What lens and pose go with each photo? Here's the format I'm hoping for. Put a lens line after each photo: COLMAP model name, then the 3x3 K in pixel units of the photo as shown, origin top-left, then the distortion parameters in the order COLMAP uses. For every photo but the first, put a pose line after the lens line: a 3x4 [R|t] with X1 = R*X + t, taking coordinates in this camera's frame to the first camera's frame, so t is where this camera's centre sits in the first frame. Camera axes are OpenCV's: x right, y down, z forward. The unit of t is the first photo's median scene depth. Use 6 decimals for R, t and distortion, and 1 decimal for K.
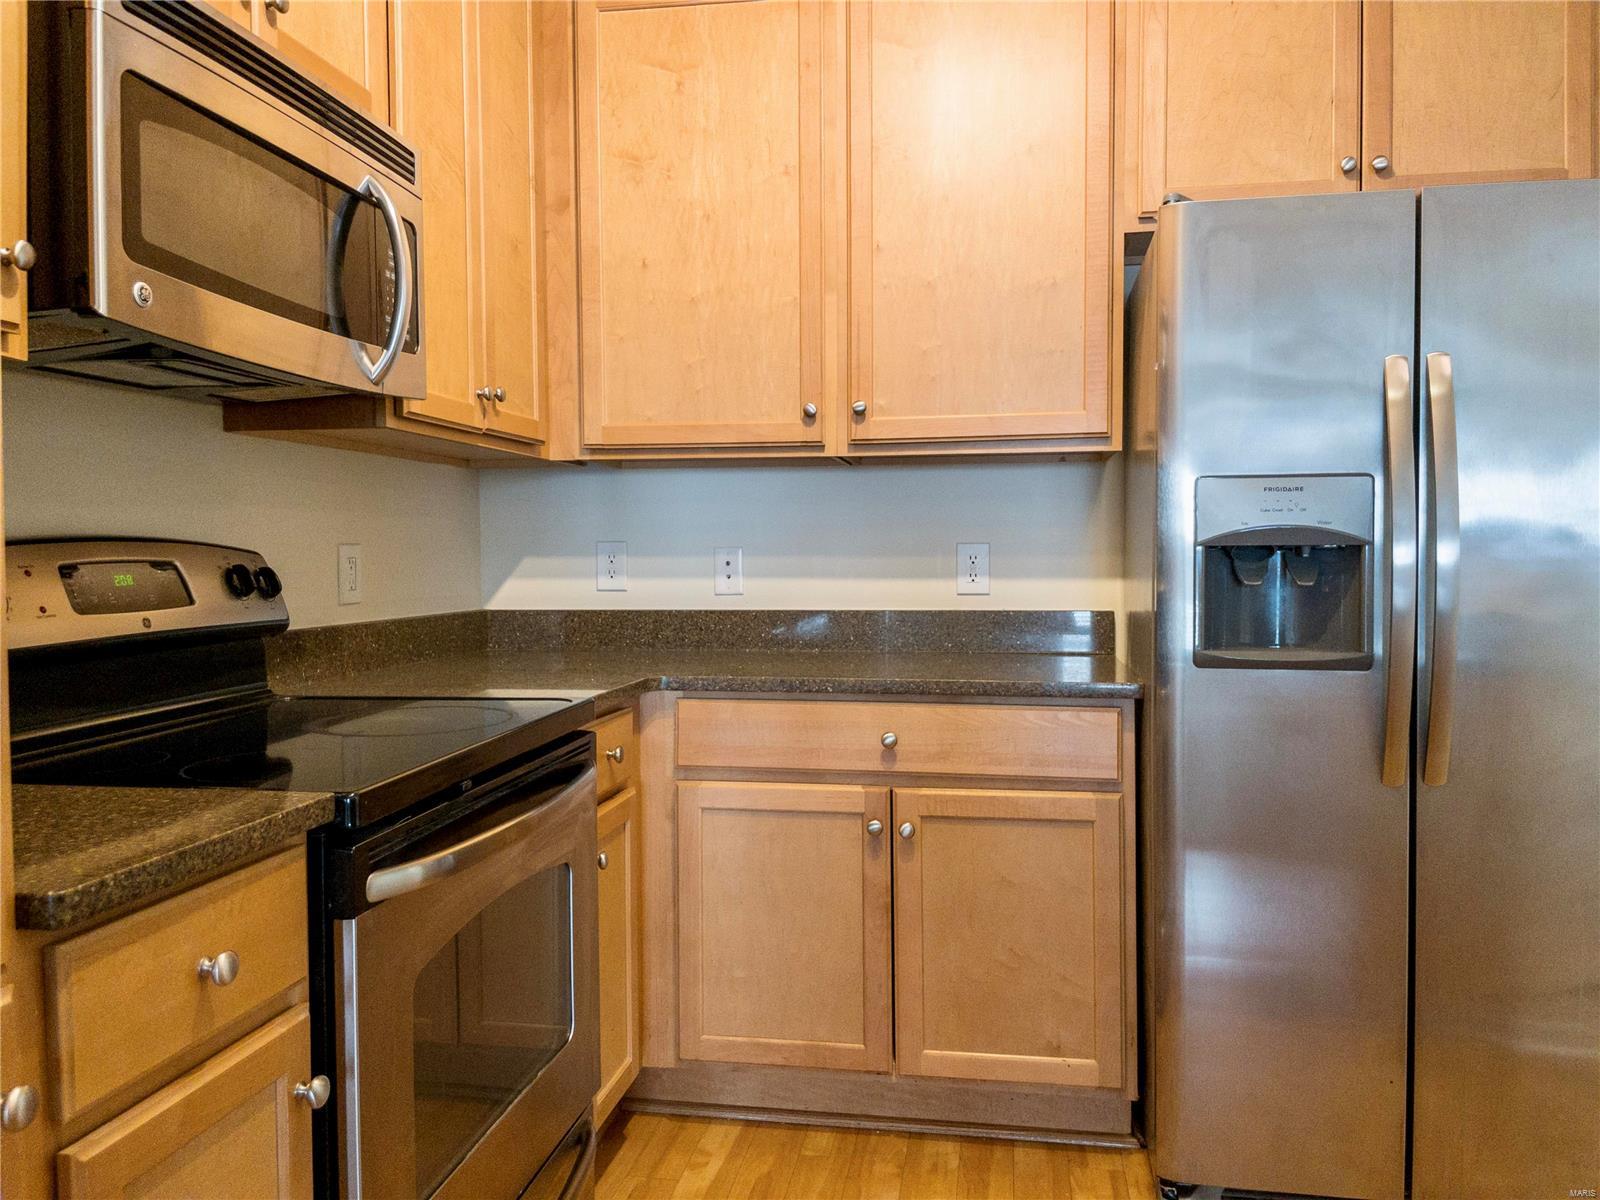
lens RADIAL K [[1228.6, 0, 802.3], [0, 1228.6, 598.5], [0, 0, 1]] dist [0.062552, -0.076171]
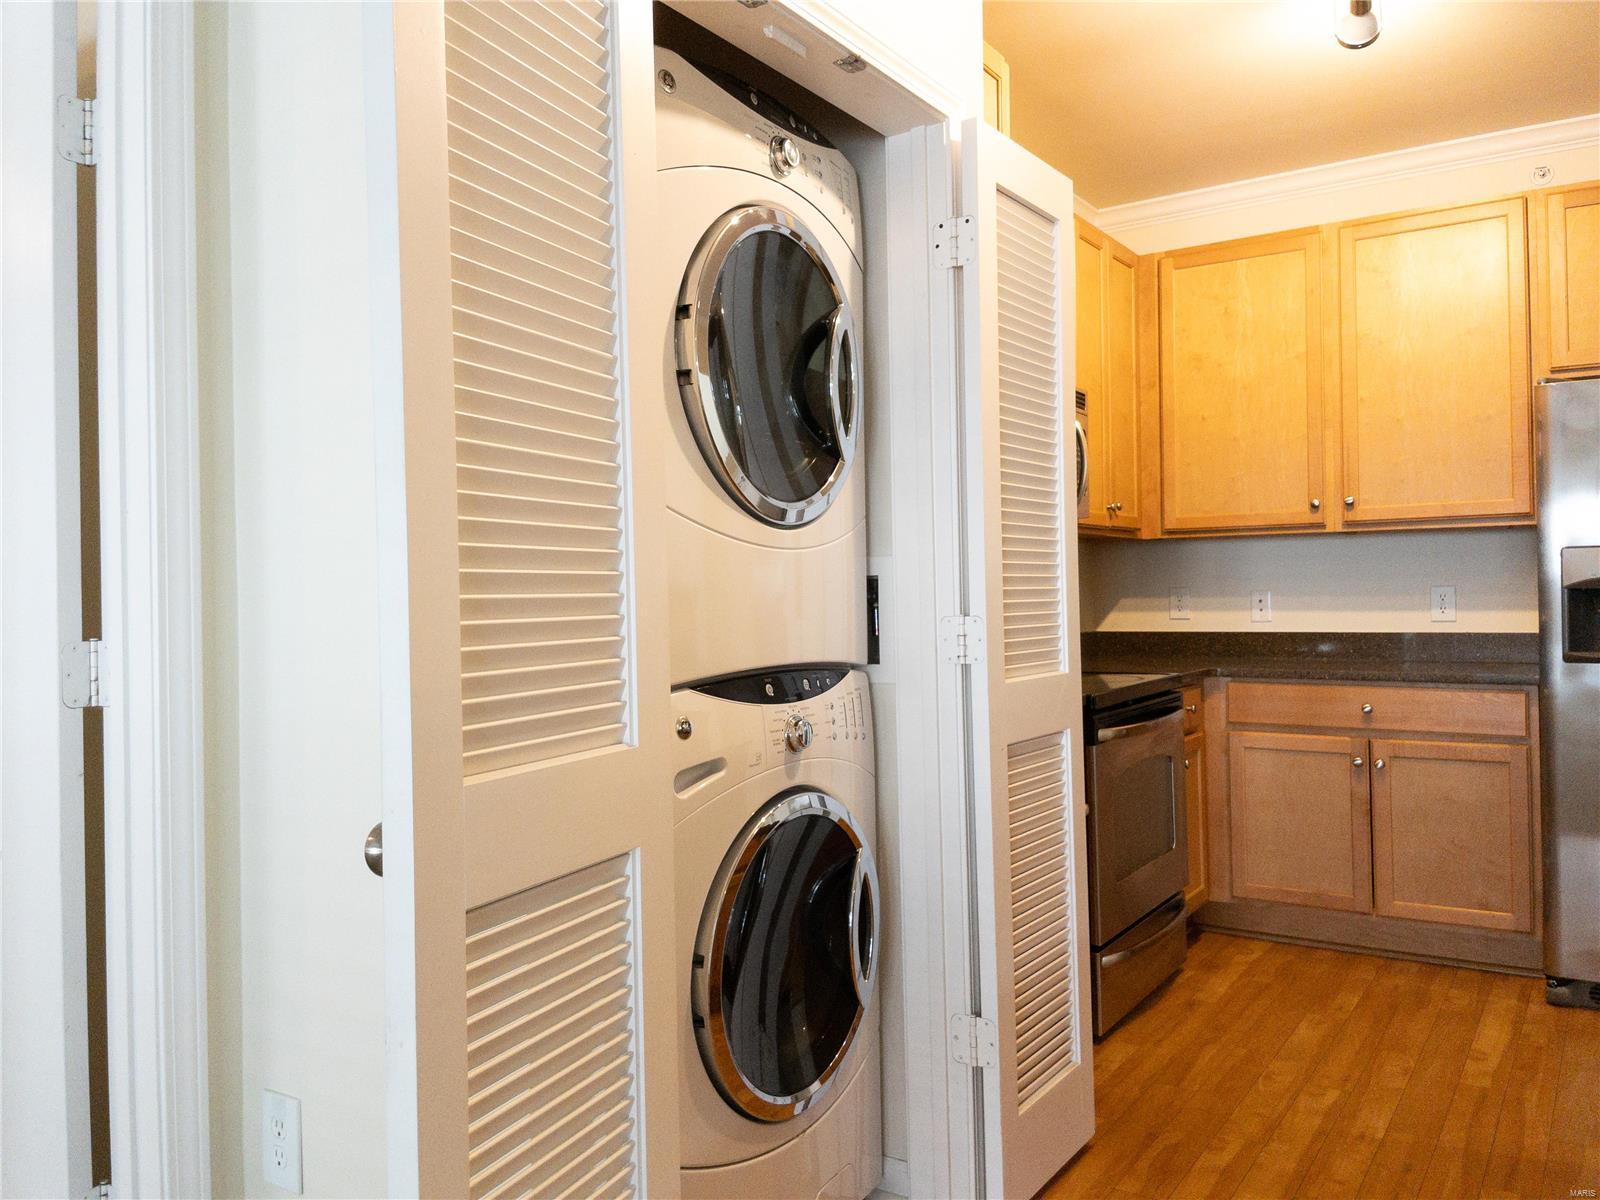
lens RADIAL K [[1228.6, 0, 790.1], [0, 1228.6, 587.4], [0, 0, 1]] dist [0.062552, -0.076171]
pose [[0.909720, -0.011669, -0.415057, 0.057389], [-0.005654, 0.999164, -0.040483, 0.024345], [0.415183, 0.039175, 0.908894, -0.789614]]
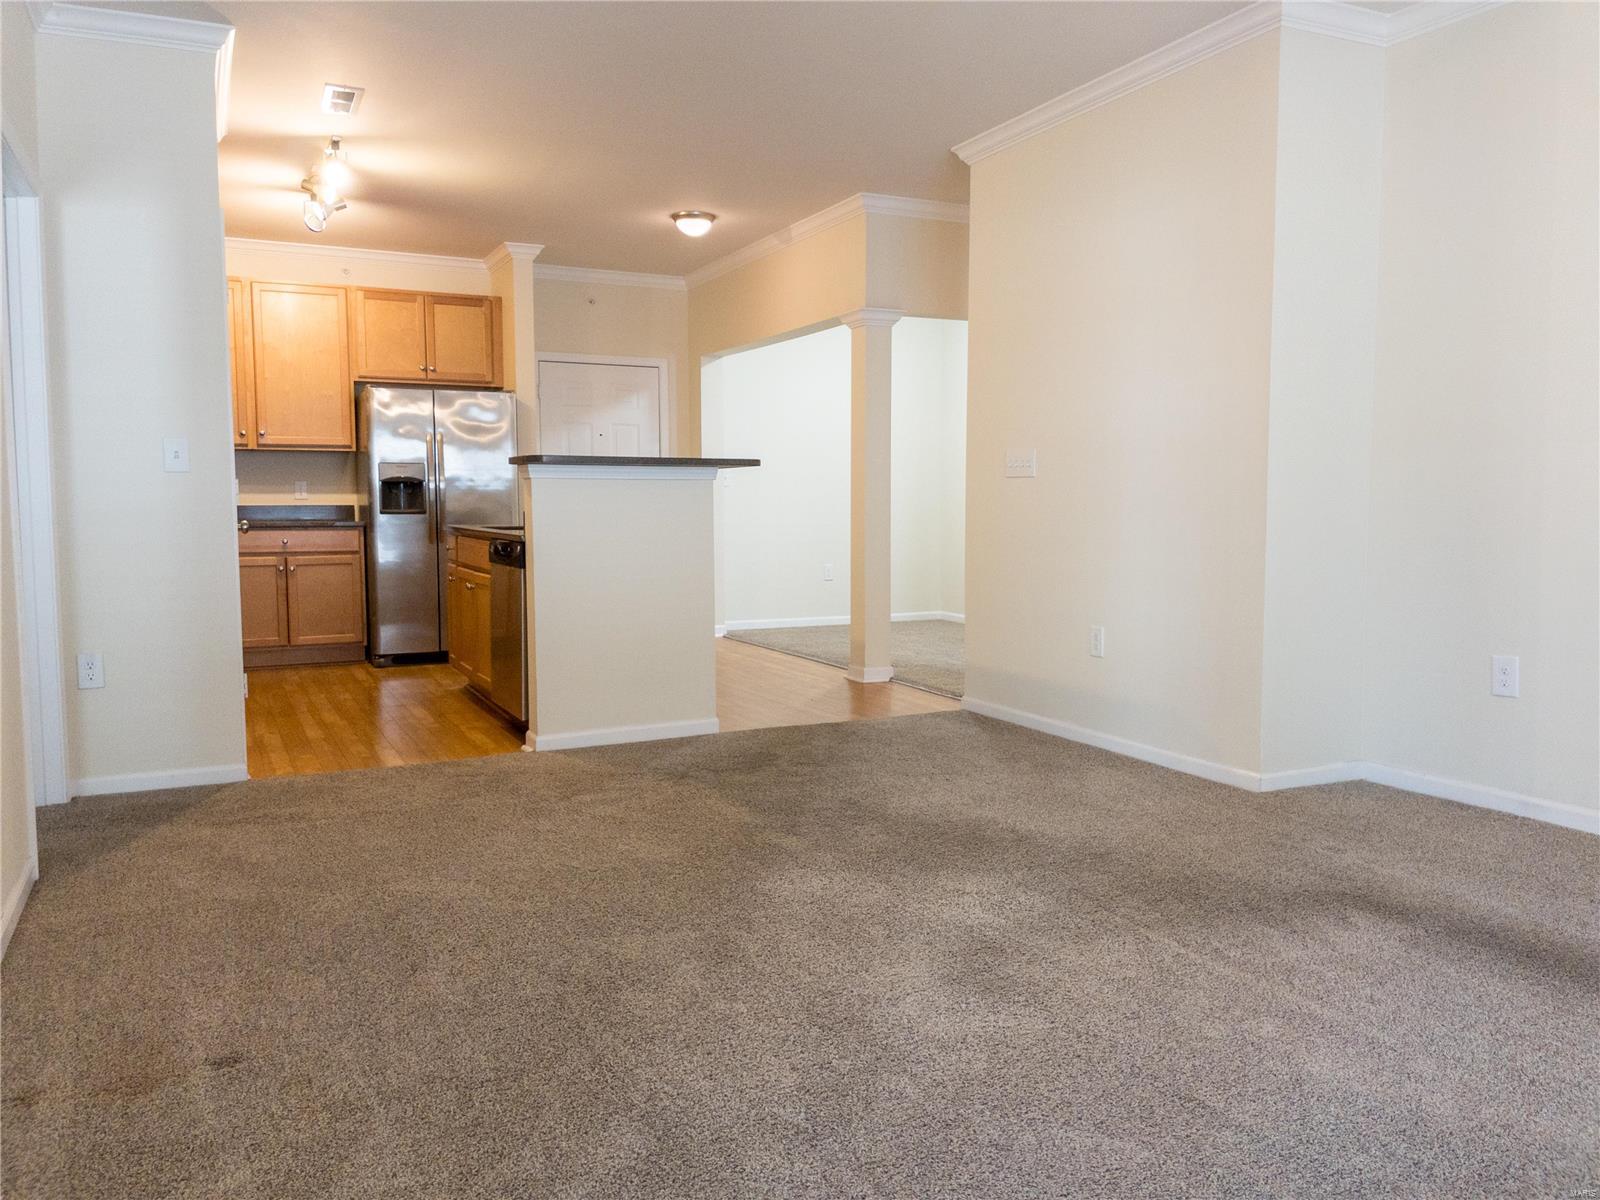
lens RADIAL K [[1228.6, 0, 802.9], [0, 1228.6, 593.6], [0, 0, 1]] dist [0.062552, -0.076171]
pose [[0.815697, -0.036526, 0.577325, -0.664741], [0.019284, 0.999167, 0.035968, 0.154180], [-0.578158, -0.018206, 0.815722, -2.301768]]
